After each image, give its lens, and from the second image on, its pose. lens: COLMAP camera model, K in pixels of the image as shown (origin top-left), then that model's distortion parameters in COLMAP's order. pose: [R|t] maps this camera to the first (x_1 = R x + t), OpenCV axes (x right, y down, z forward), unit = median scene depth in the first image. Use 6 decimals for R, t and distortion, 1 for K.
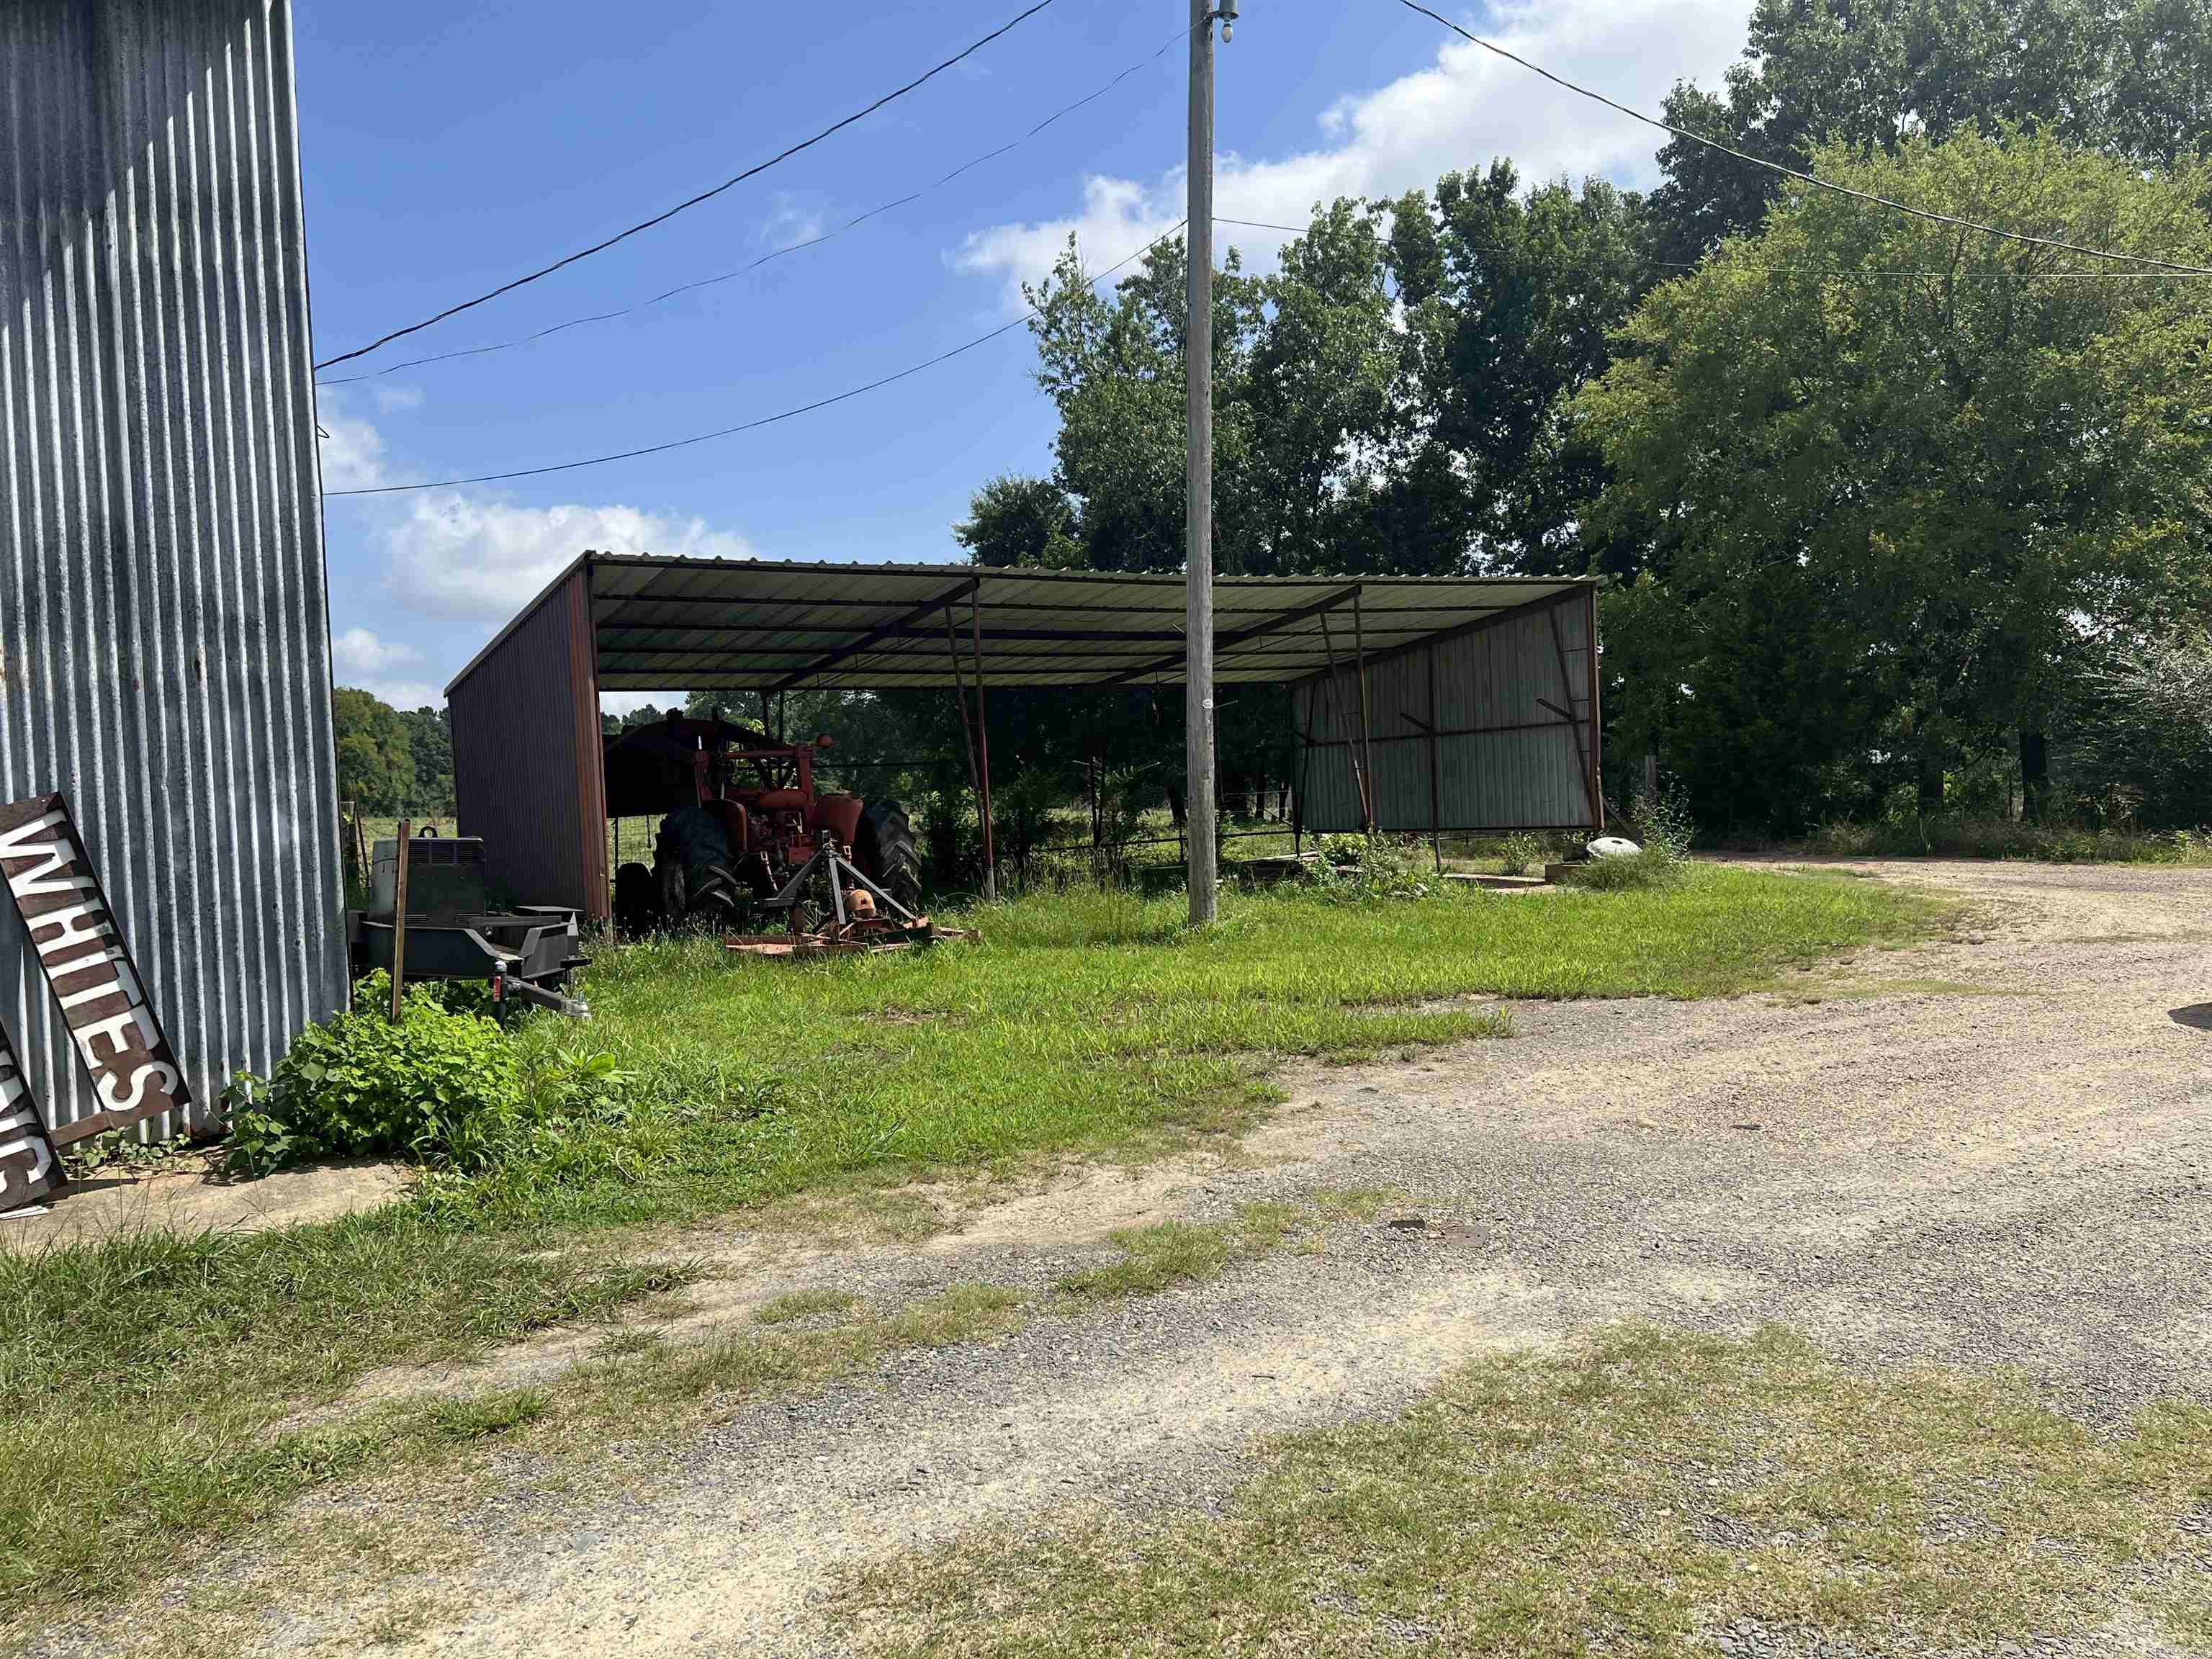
lens RADIAL K [[1697.4, 0, 1106.0], [0, 1697.4, 829.5], [0, 0, 1]] dist [0.006692, -0.007805]
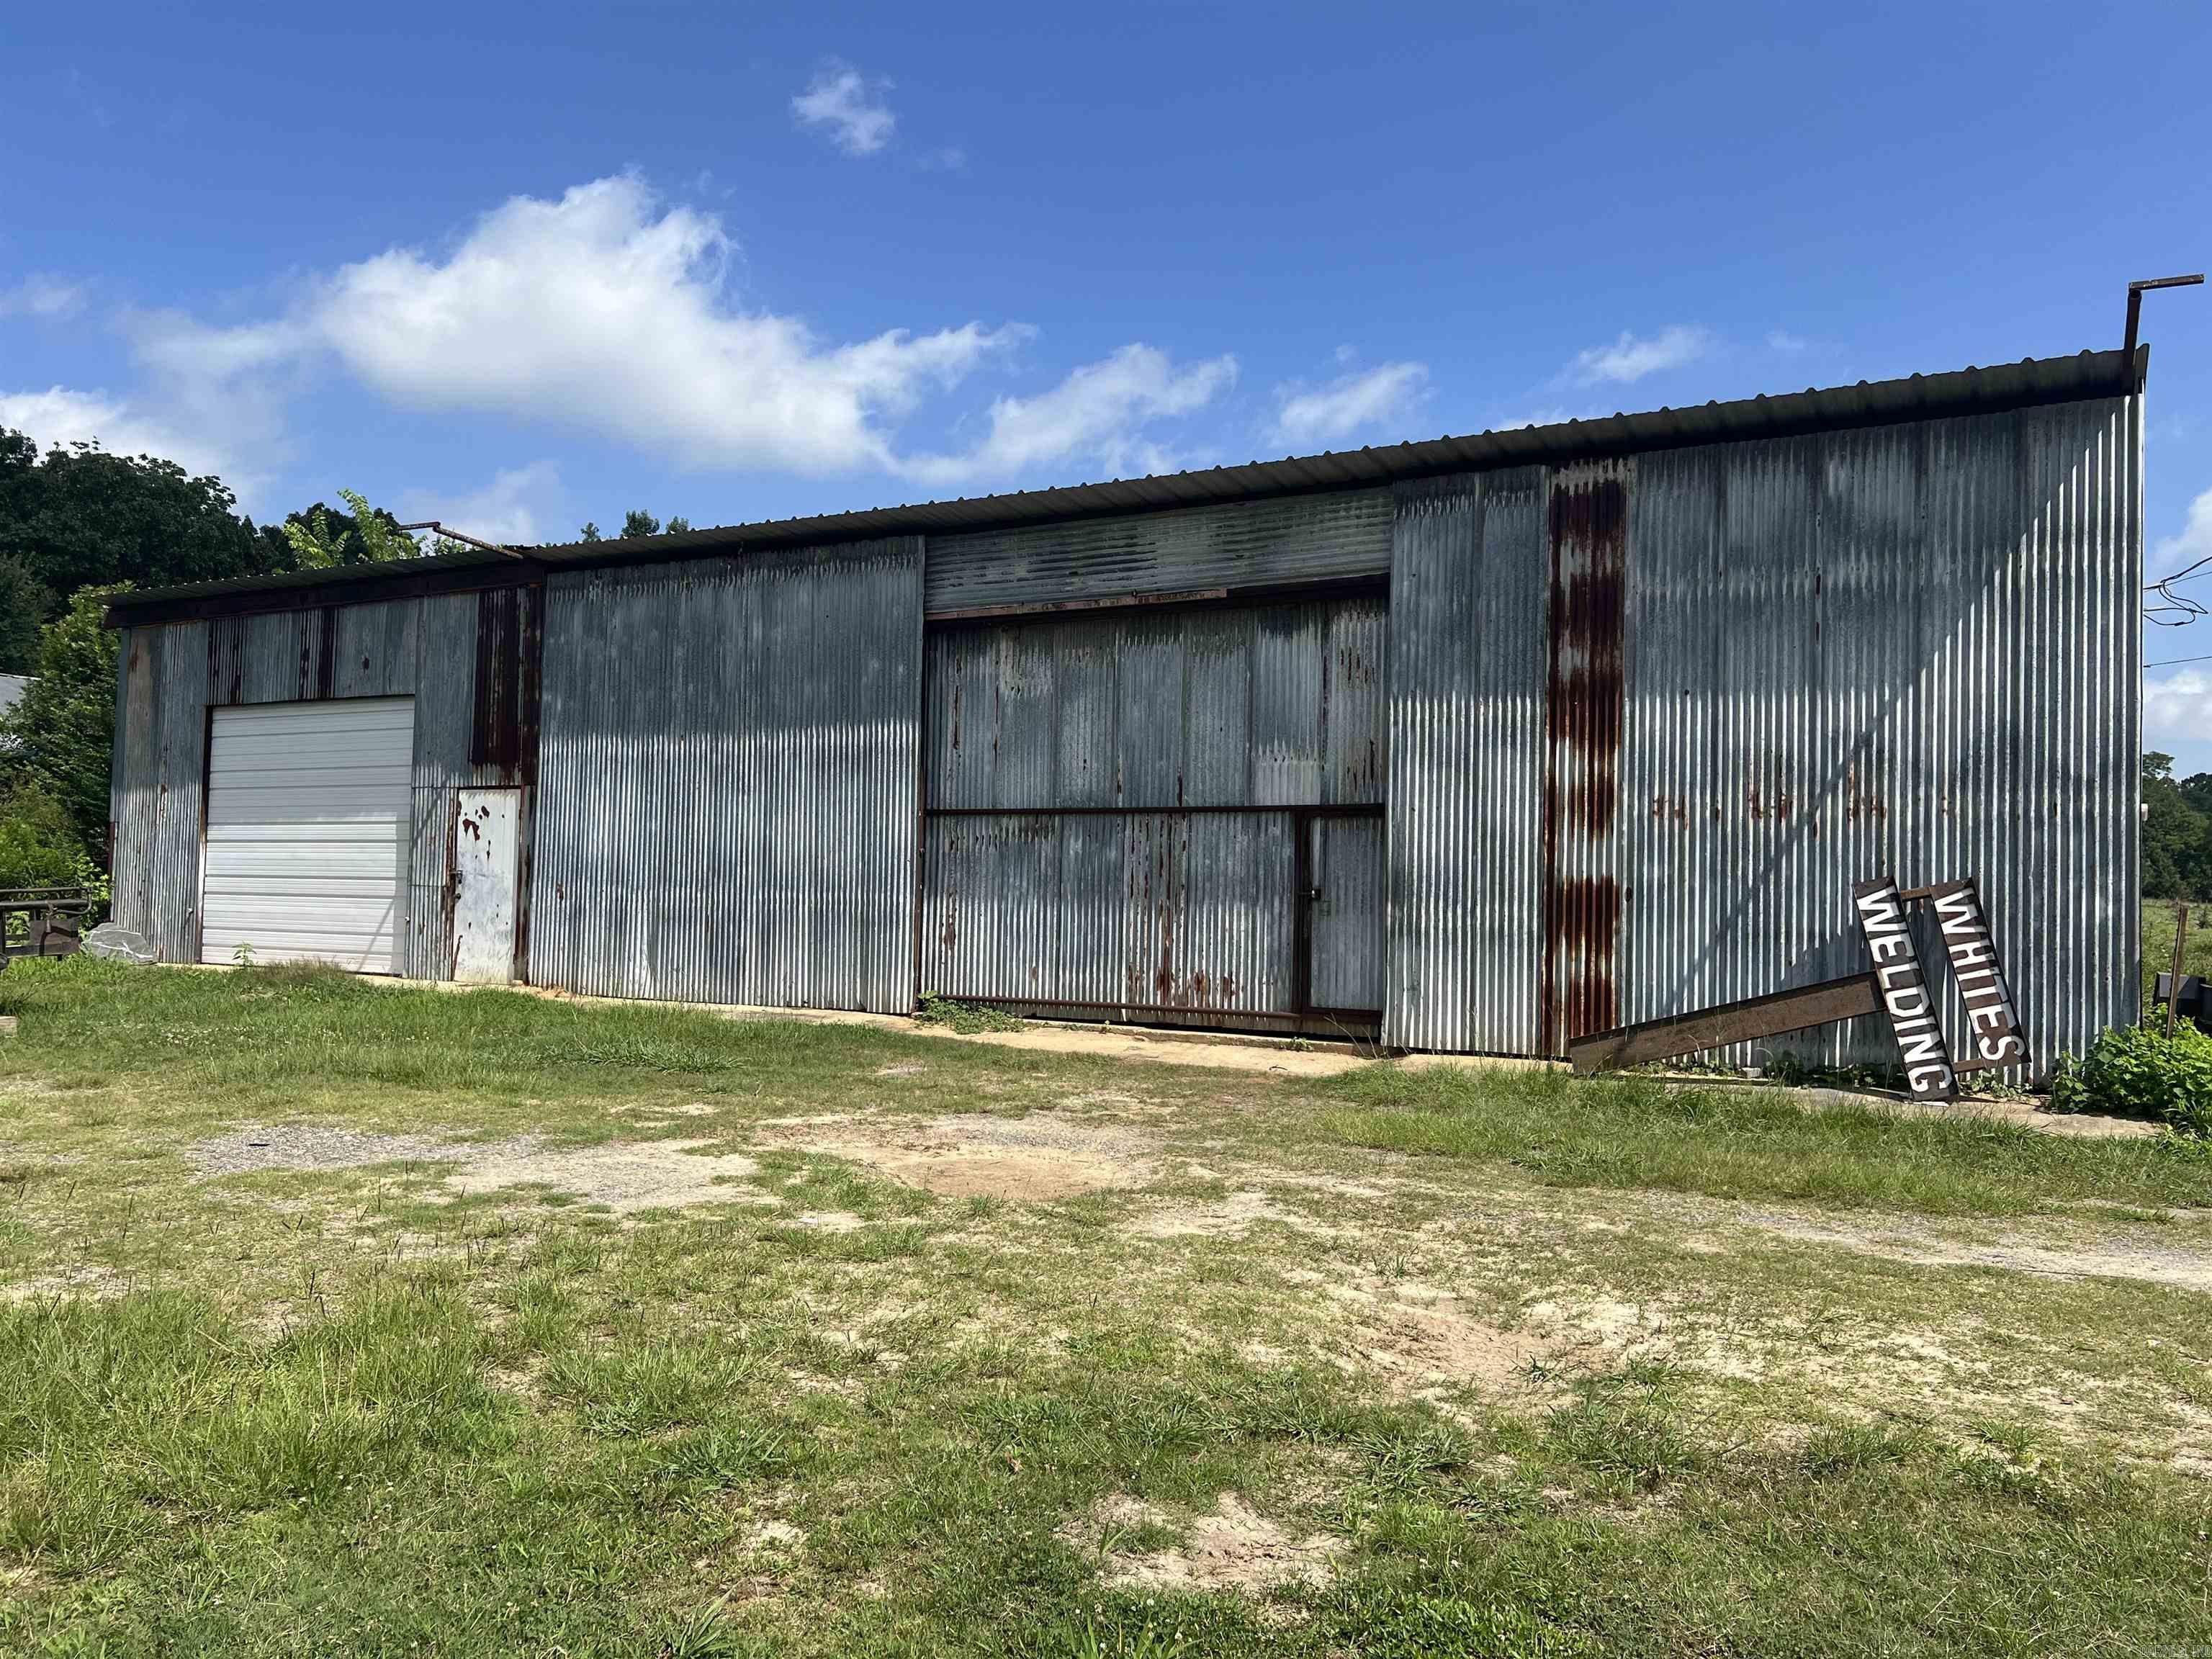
lens RADIAL K [[1697.4, 0, 1106.0], [0, 1697.4, 829.5], [0, 0, 1]] dist [0.006692, -0.007805]
pose [[0.493882, 0.036711, -0.868754, 0.479852], [-0.065739, 0.997825, 0.004793, -0.020973], [0.867040, 0.054744, 0.495221, -0.669044]]
